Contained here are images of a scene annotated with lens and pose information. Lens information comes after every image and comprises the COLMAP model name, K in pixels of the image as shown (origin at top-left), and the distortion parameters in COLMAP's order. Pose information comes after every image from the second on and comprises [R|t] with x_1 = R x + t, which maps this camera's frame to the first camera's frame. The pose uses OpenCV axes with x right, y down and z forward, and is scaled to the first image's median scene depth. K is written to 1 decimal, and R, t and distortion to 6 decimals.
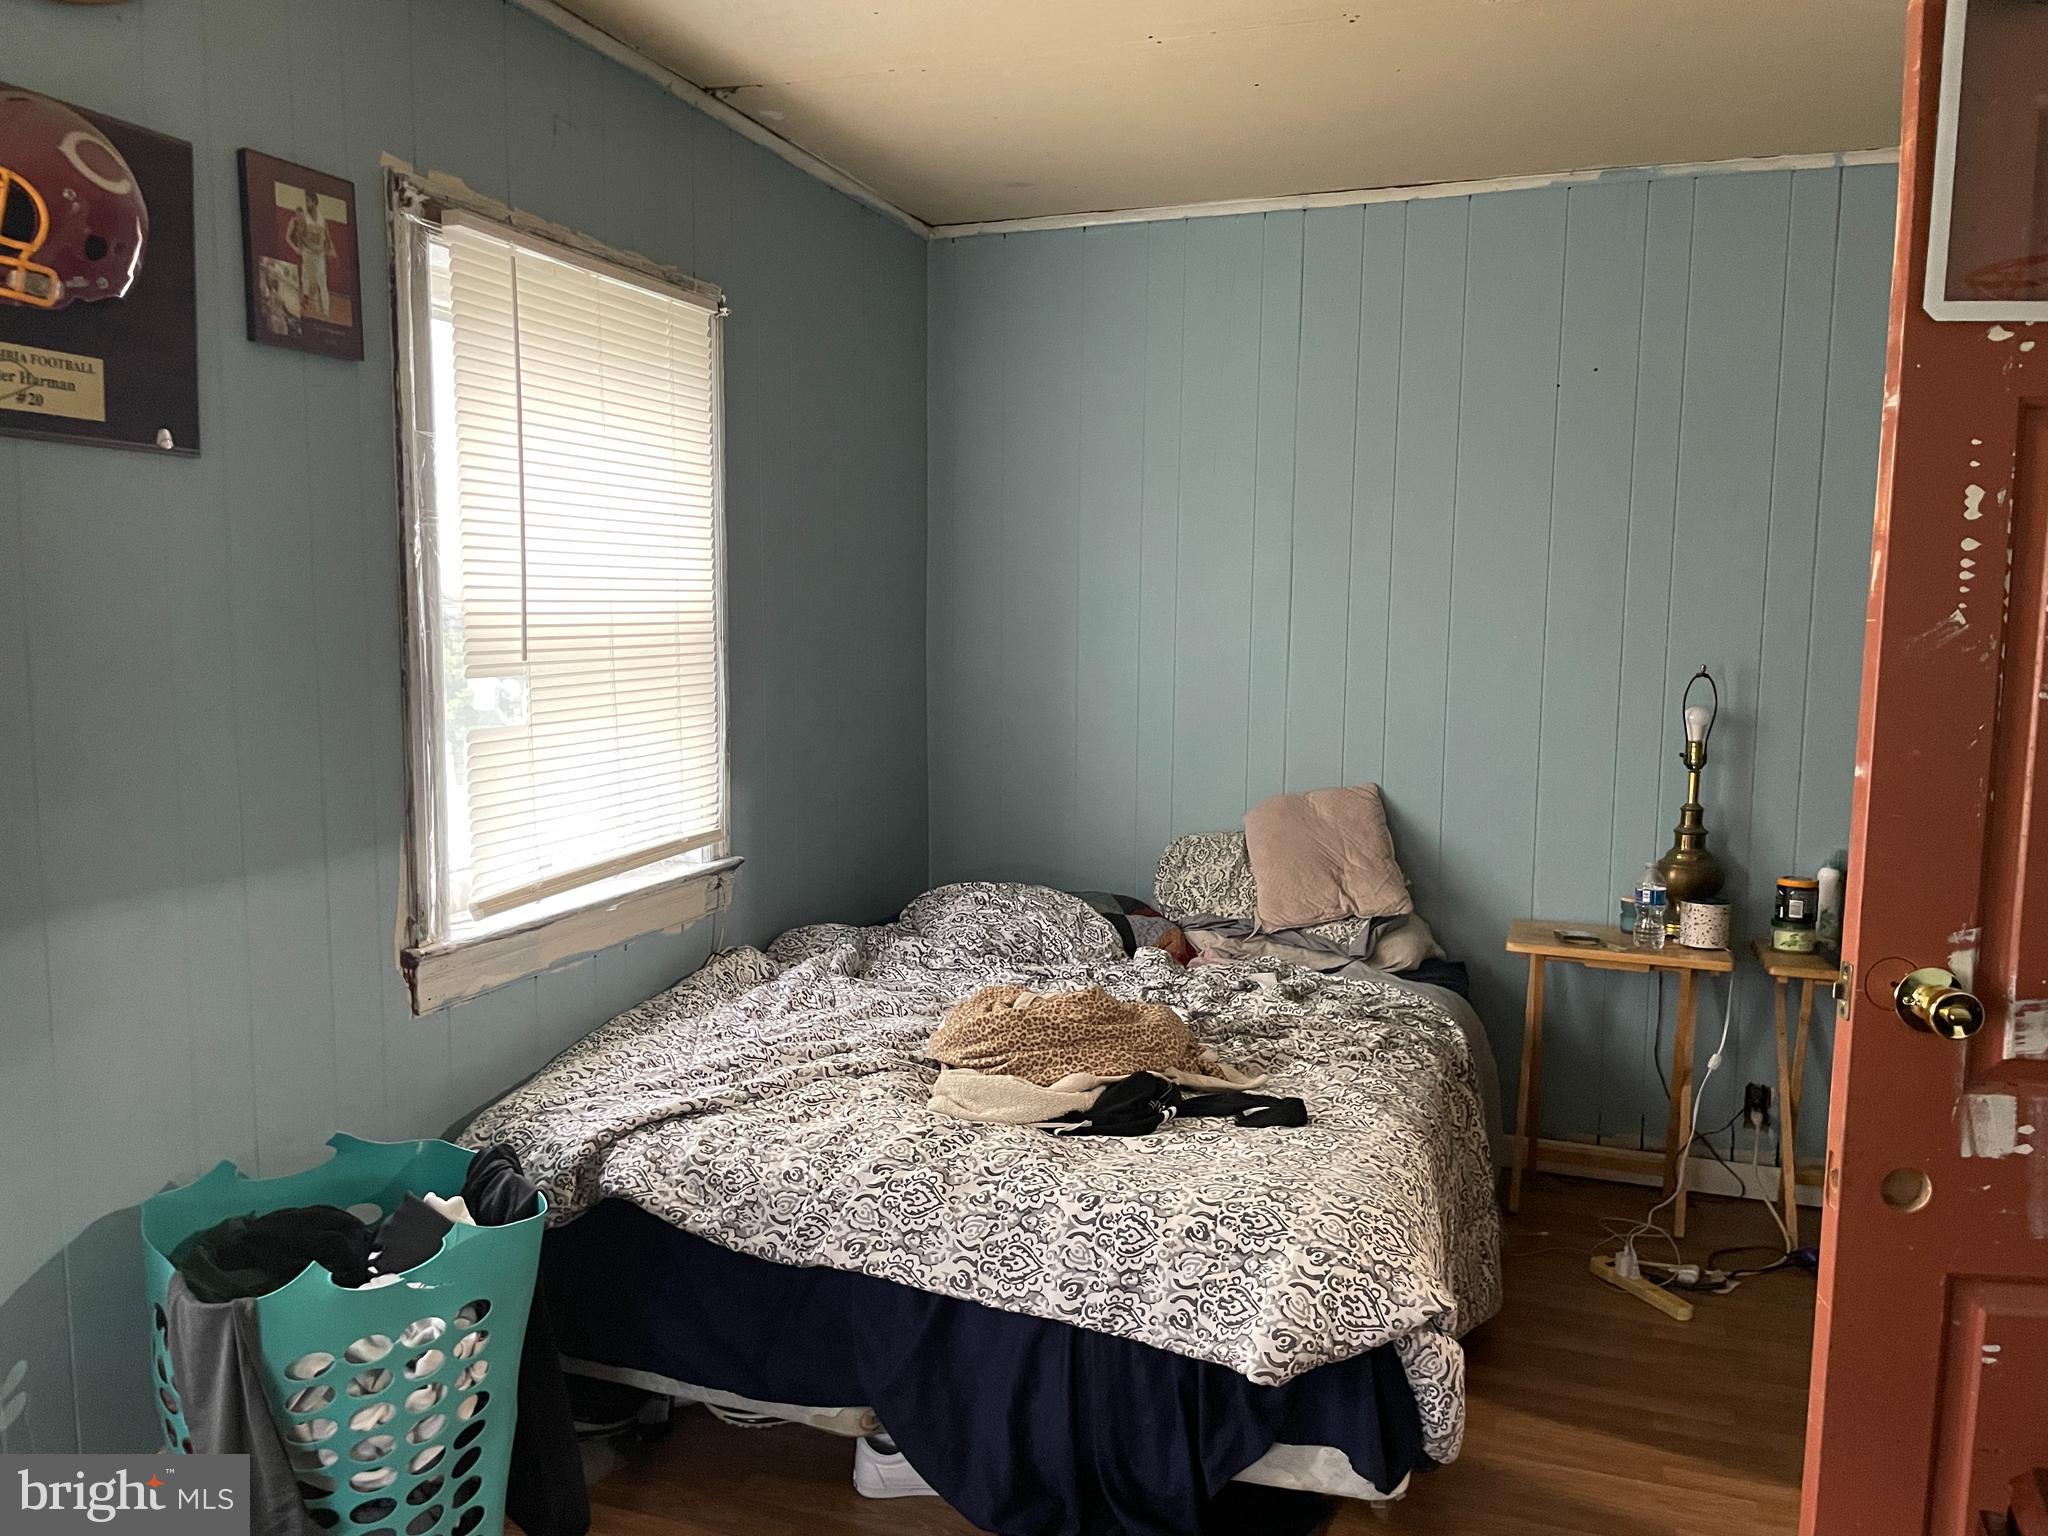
lens RADIAL K [[1552.2, 0, 1023.2], [0, 1552.2, 762.4], [0, 0, 1]] dist [0.062513, -0.015845]
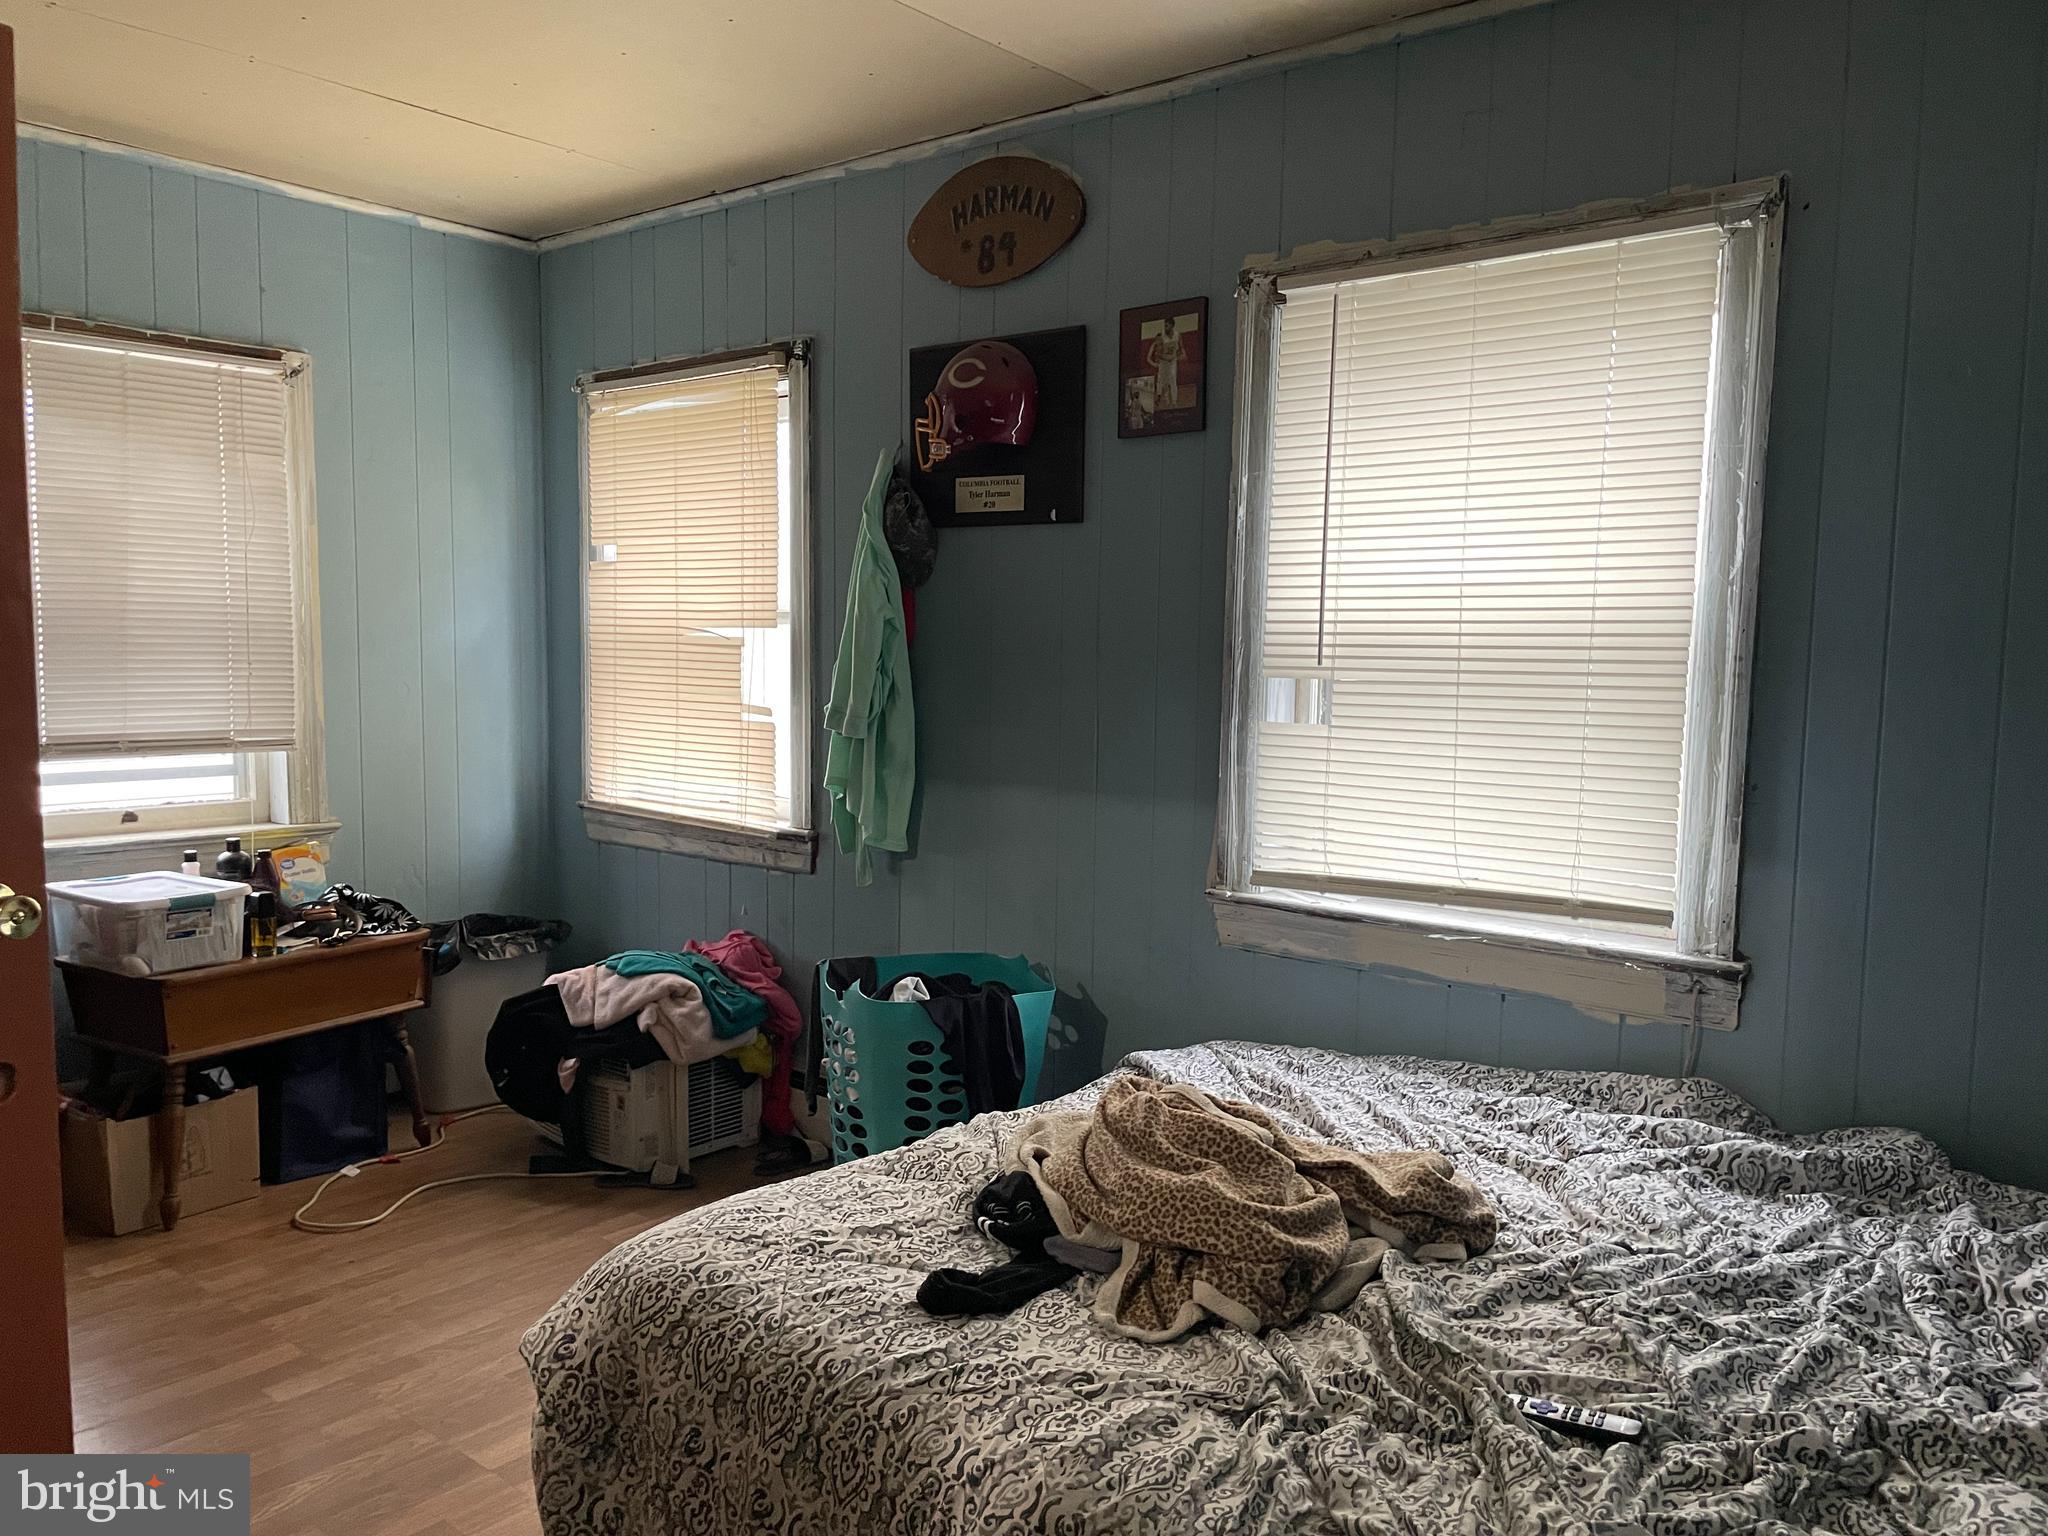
lens RADIAL K [[1552.2, 0, 1023.6], [0, 1552.2, 776.5], [0, 0, 1]] dist [0.062513, -0.015845]
pose [[-0.331568, 0.078696, -0.940144, 0.919130], [-0.112039, 0.986178, 0.122063, -0.116622], [0.936755, 0.145805, -0.318168, 1.379223]]
